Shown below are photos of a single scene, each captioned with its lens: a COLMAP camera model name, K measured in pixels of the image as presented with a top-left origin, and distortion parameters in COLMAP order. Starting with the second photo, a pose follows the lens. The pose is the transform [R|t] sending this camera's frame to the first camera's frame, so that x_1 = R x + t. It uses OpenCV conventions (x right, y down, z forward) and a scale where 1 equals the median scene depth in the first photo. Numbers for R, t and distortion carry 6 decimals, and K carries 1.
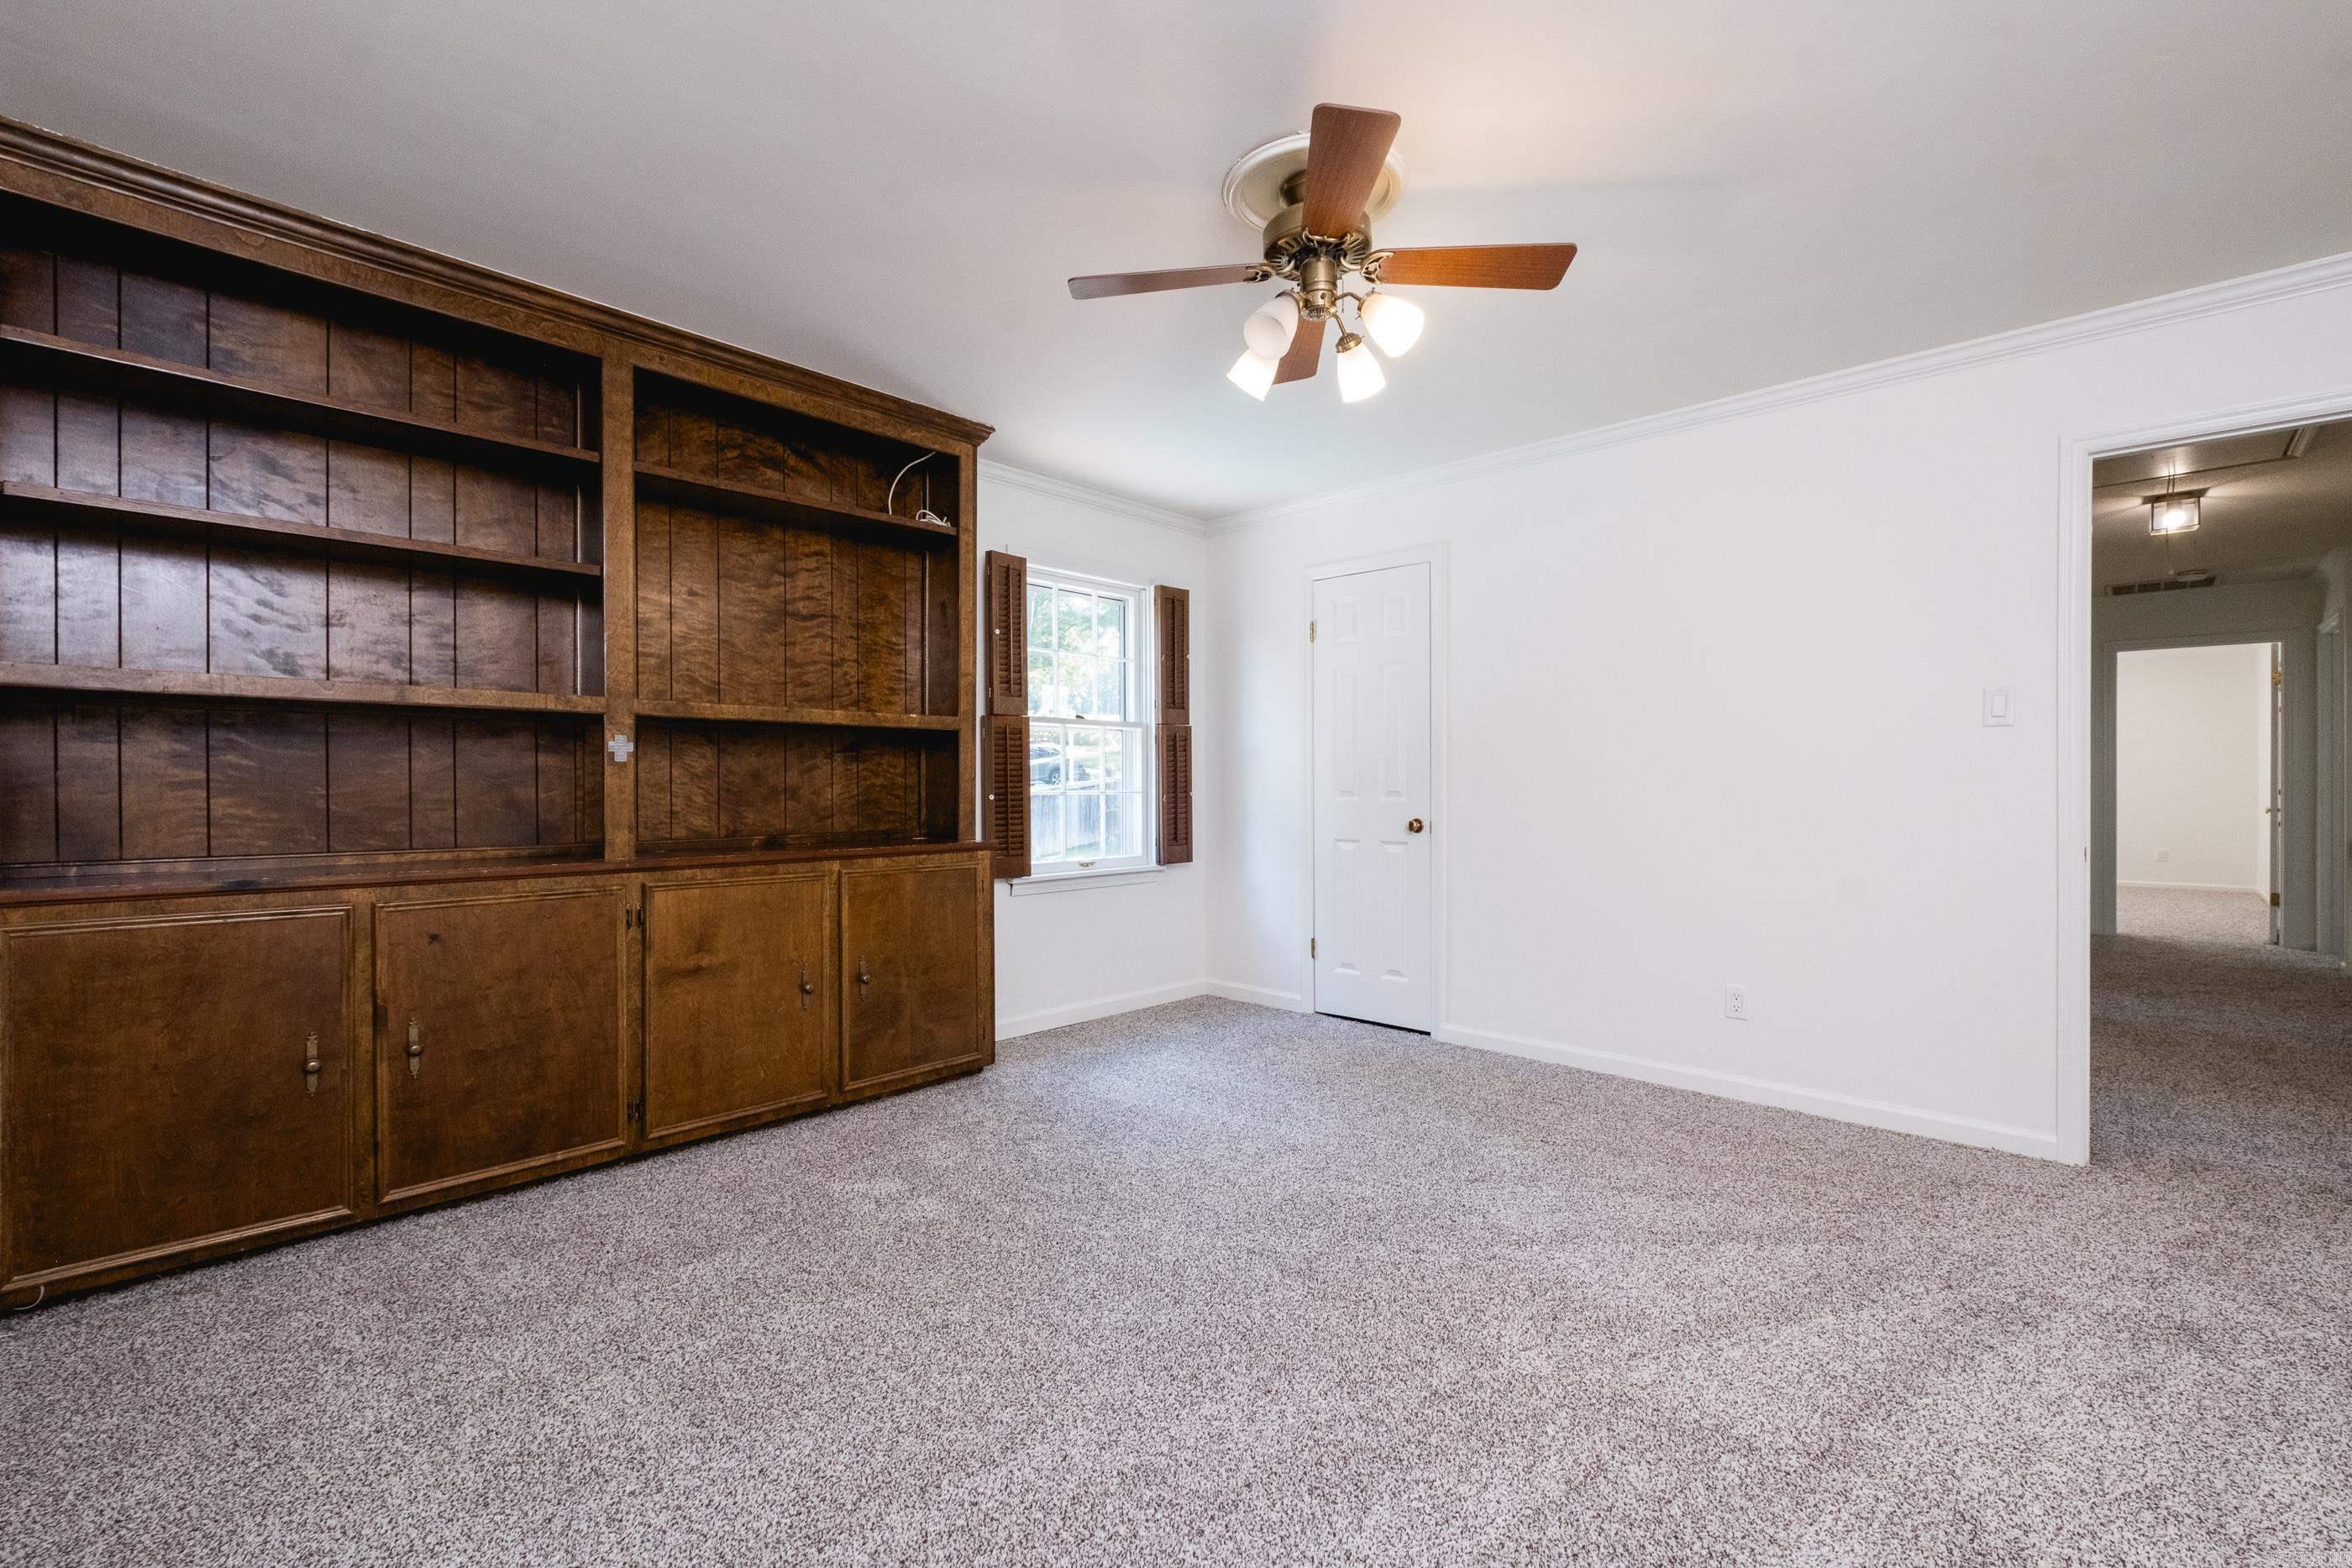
lens RADIAL K [[1023.1, 0, 1172.4], [0, 1023.1, 798.3], [0, 0, 1]] dist [0.001669, -0.000009]
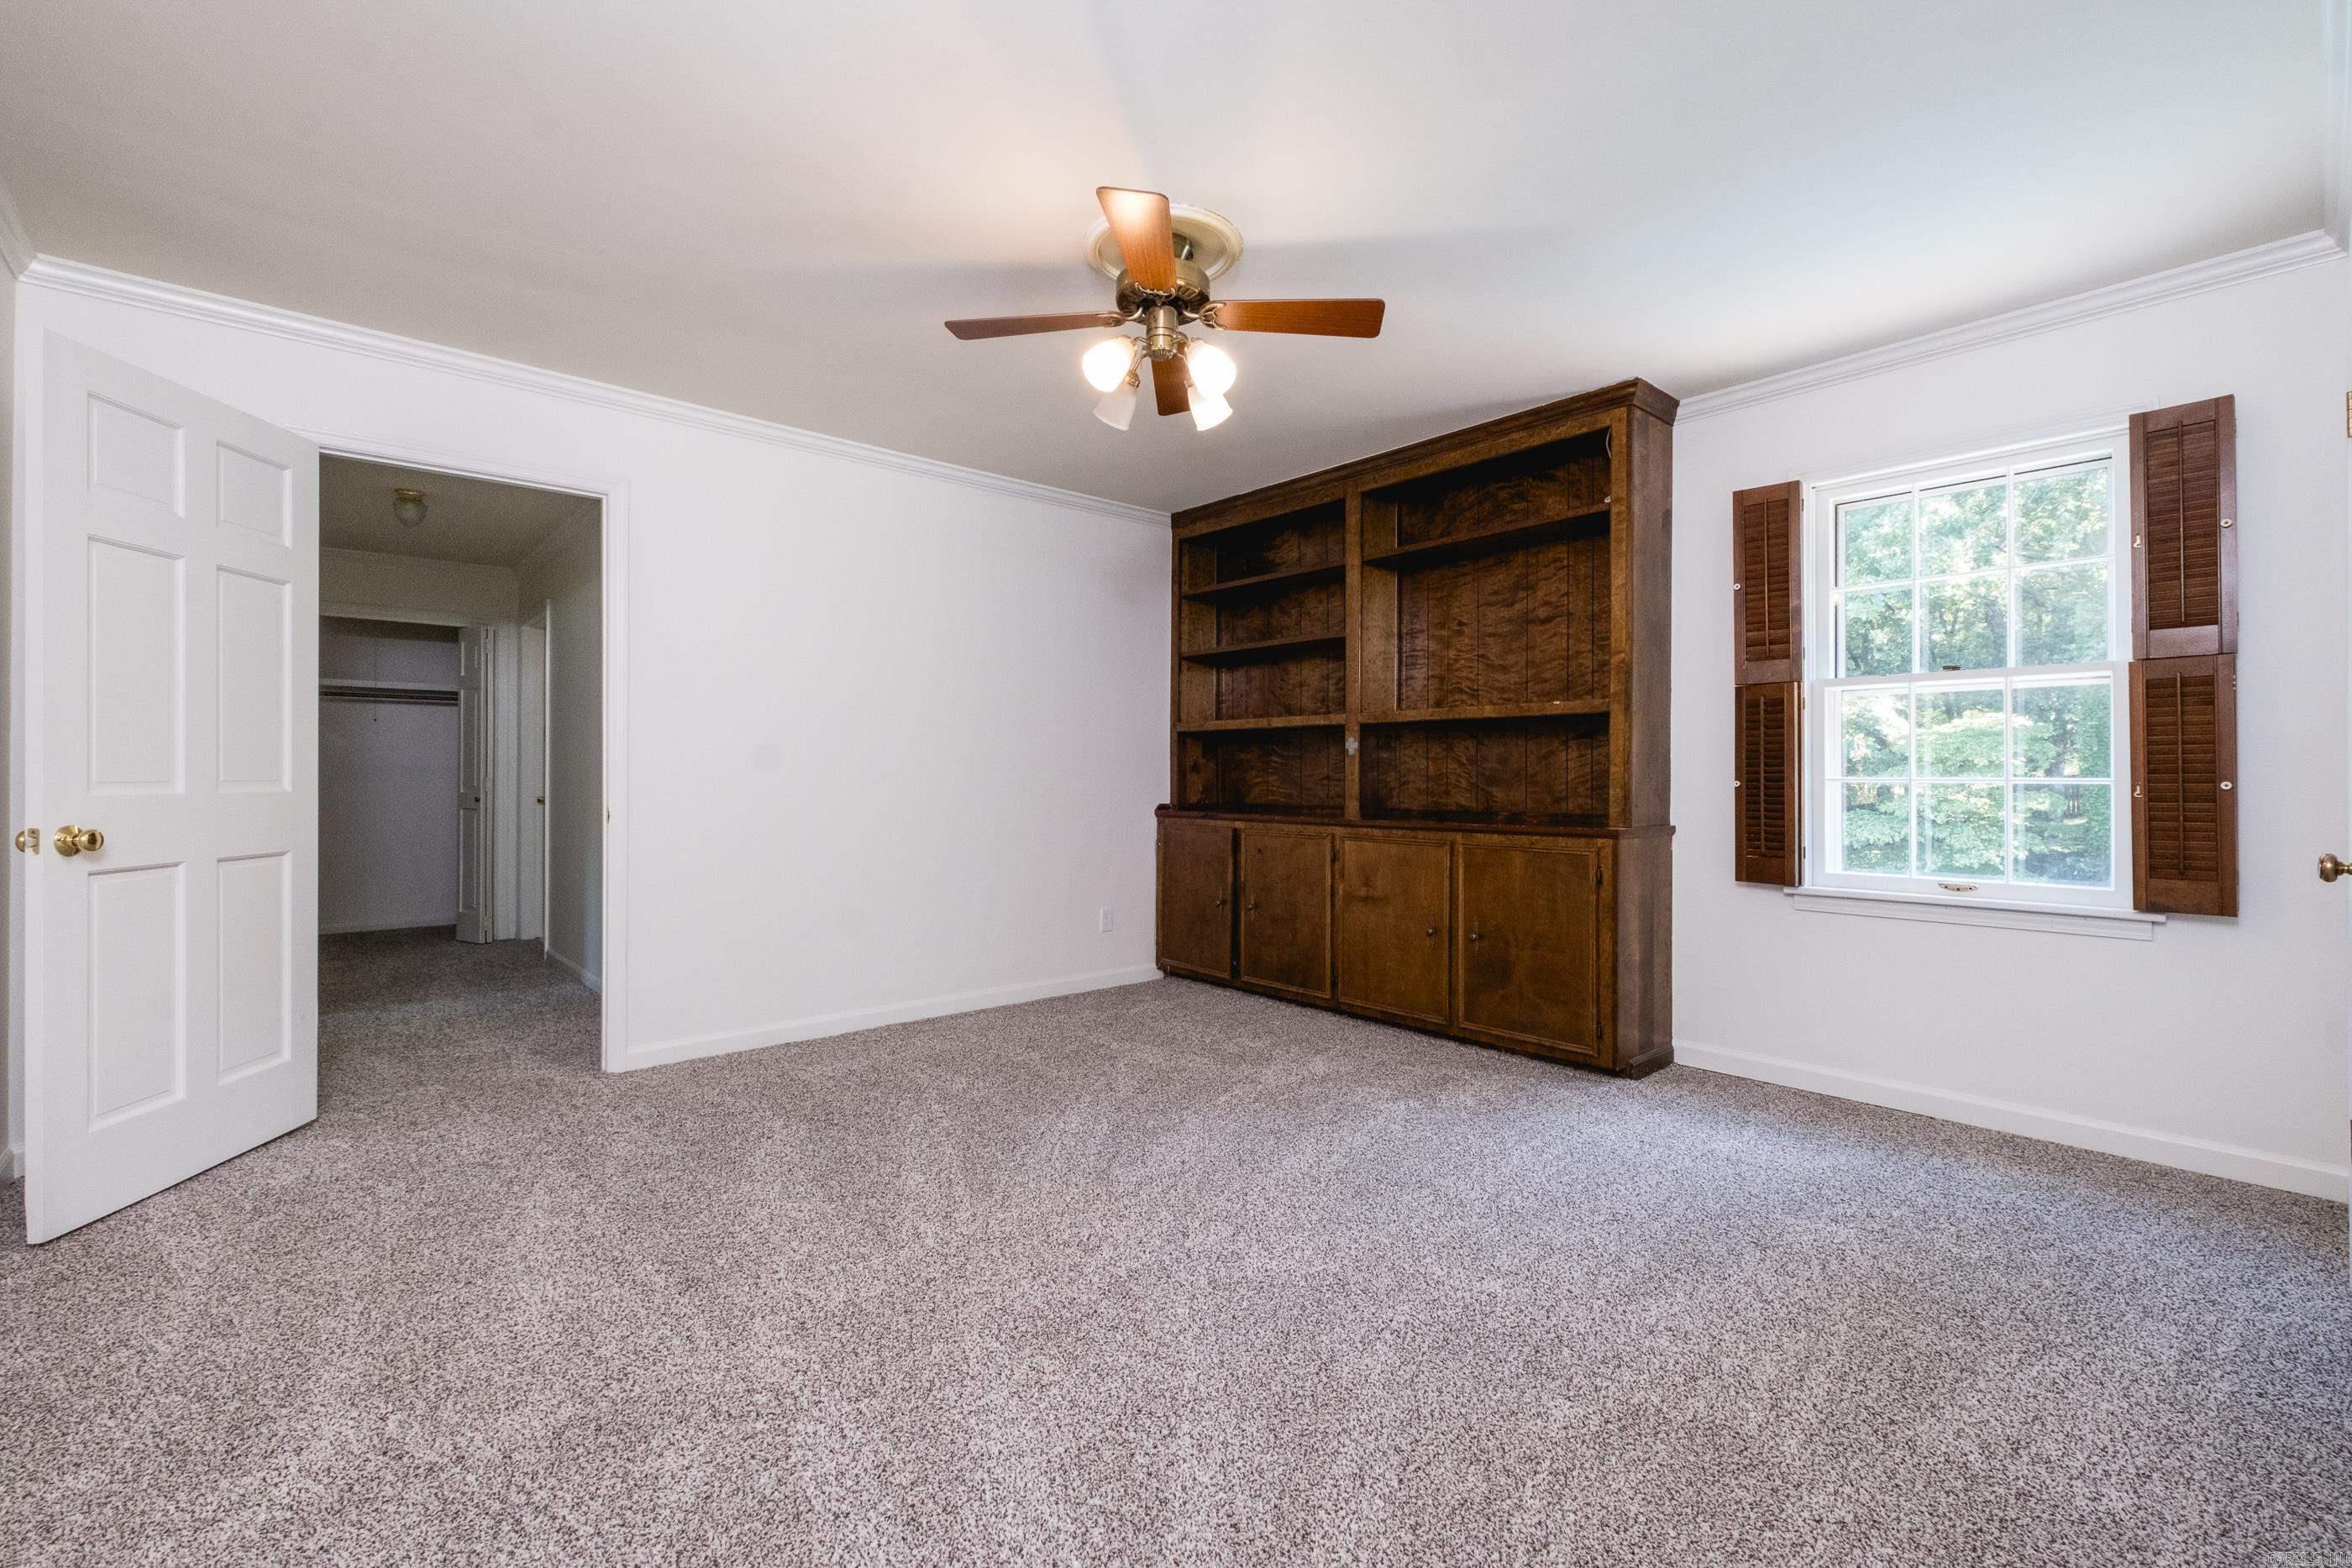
lens RADIAL K [[1047.5, 0, 1188.3], [0, 1047.5, 779.3], [0, 0, 1]] dist [0.003968, -0.000366]
pose [[-0.115696, -0.000088, -0.993285, 0.879024], [-0.016184, 0.999867, 0.001796, 0.001710], [0.993153, 0.016283, -0.115682, 0.784222]]
